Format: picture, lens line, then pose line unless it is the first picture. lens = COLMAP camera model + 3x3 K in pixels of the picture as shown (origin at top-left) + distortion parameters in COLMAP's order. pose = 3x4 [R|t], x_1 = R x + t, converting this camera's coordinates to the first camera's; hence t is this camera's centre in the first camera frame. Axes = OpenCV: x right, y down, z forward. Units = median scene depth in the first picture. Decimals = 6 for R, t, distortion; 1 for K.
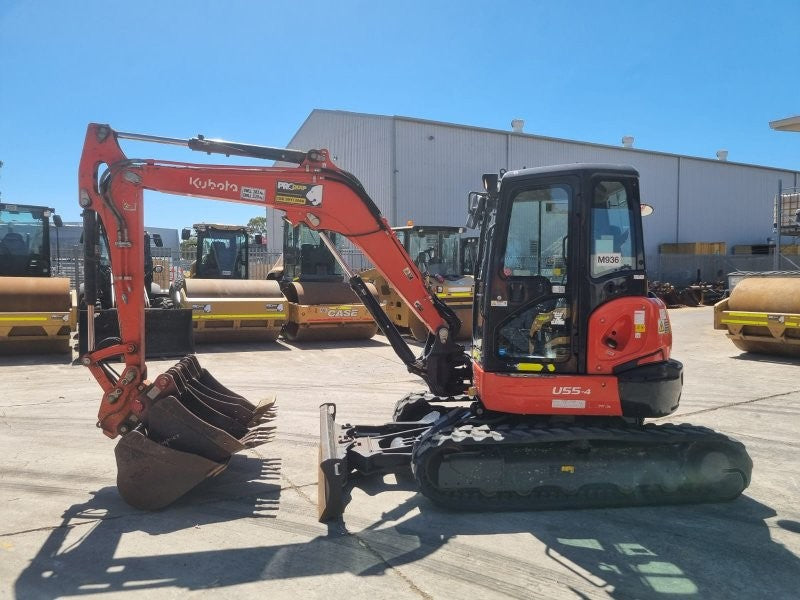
lens RADIAL K [[599.2, 0, 400.9], [0, 599.2, 297.2], [0, 0, 1]] dist [0.060773, -0.045298]
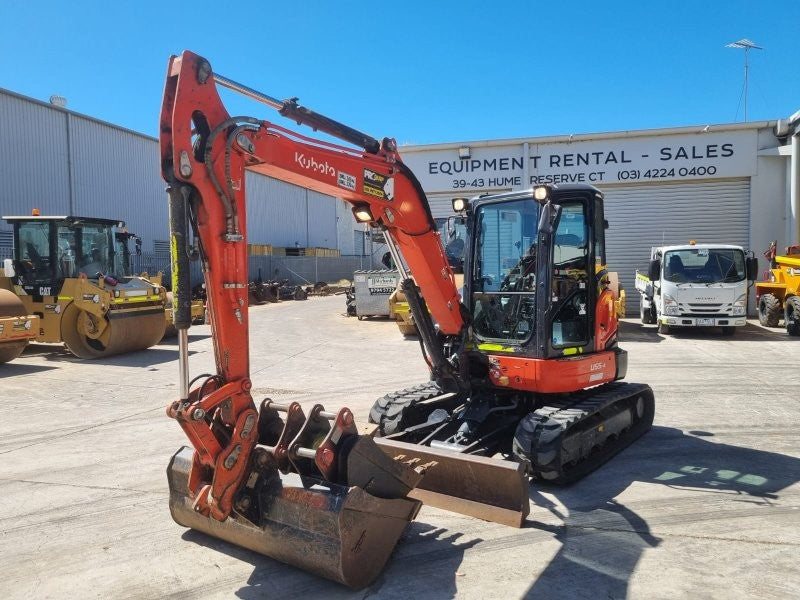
lens RADIAL K [[599.2, 0, 394.9], [0, 599.2, 296.8], [0, 0, 1]] dist [0.060773, -0.045298]
pose [[0.702091, -0.039479, 0.710992, -0.365069], [0.039449, 0.999085, 0.016520, -0.010485], [-0.710994, 0.016450, 0.703006, 0.170280]]
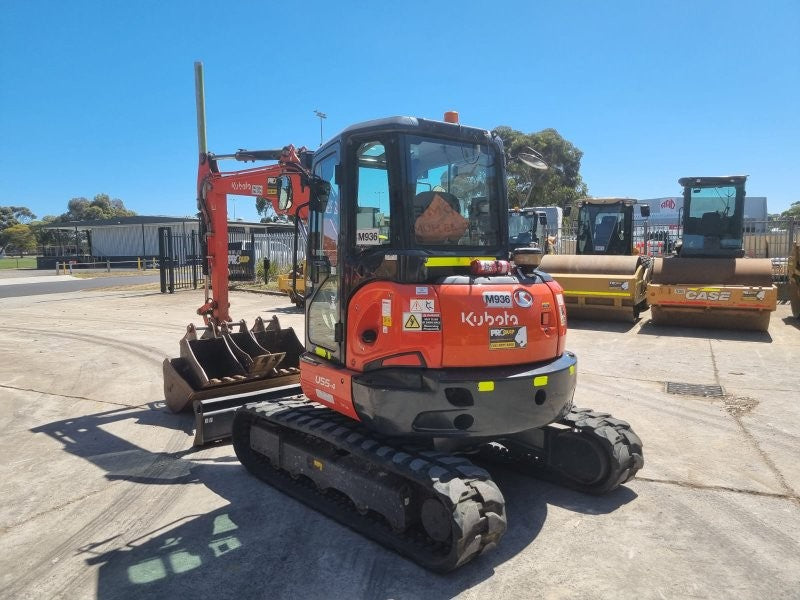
lens RADIAL K [[599.2, 0, 400.0], [0, 599.2, 297.1], [0, 0, 1]] dist [0.060773, -0.045298]
pose [[0.590698, 0.055577, -0.804976, 0.438198], [-0.021343, 0.998352, 0.053267, -0.009795], [0.806610, -0.014284, 0.590911, 0.226819]]
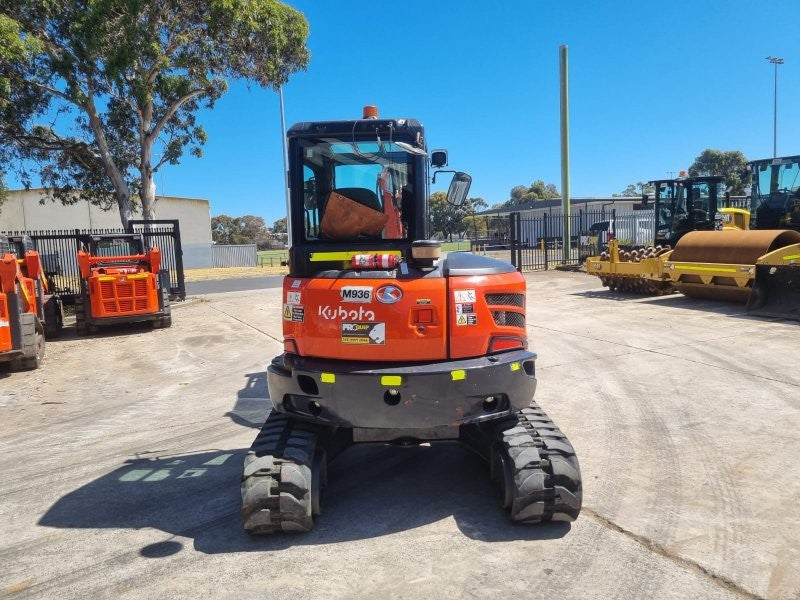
lens RADIAL K [[599.2, 0, 399.3], [0, 599.2, 295.3], [0, 0, 1]] dist [0.060773, -0.045298]
pose [[-0.066740, 0.092270, -0.993495, 0.532770], [0.002776, 0.995728, 0.092291, -0.022214], [0.997767, 0.003401, -0.066711, 0.513410]]
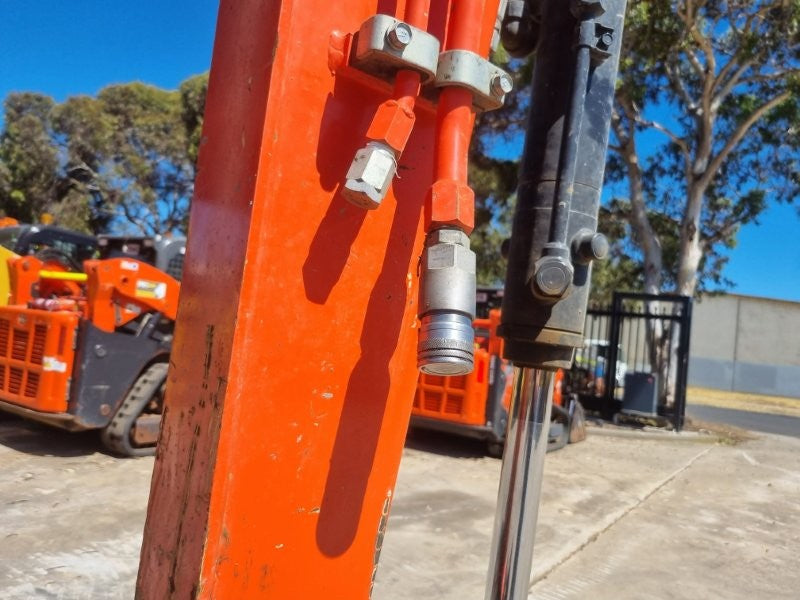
lens RADIAL K [[621.6, 0, 393.6], [0, 621.6, 297.7], [0, 0, 1]] dist [0.005686, -0.000431]
pose [[-0.890434, -0.123324, -0.438084, -0.182593], [-0.126716, 0.991704, -0.021614, 0.008486], [0.437115, 0.036267, -0.898674, 0.507495]]
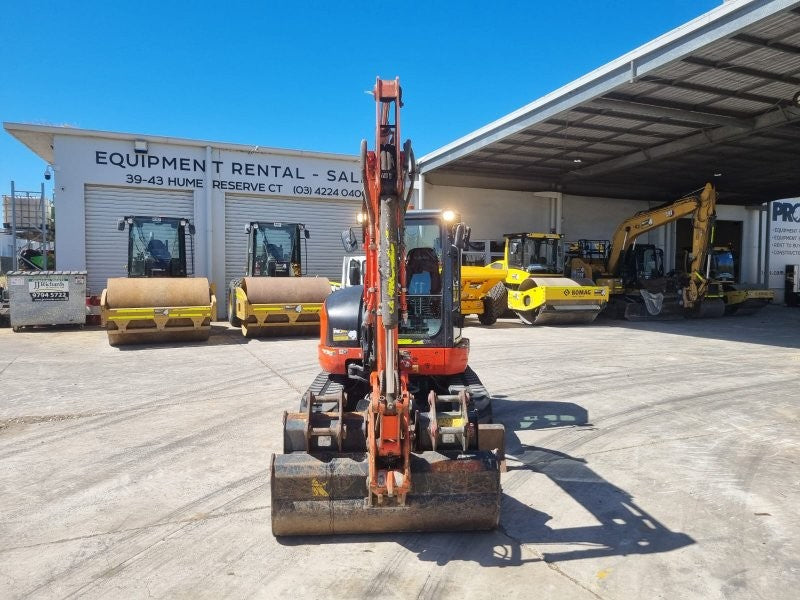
lens RADIAL K [[599.2, 0, 401.3], [0, 599.2, 298.4], [0, 0, 1]] dist [0.060773, -0.045298]
pose [[0.103521, -0.041618, 0.993756, -0.544328], [0.033730, 0.998696, 0.038312, -0.022408], [-0.994055, 0.029554, 0.104790, 0.409808]]
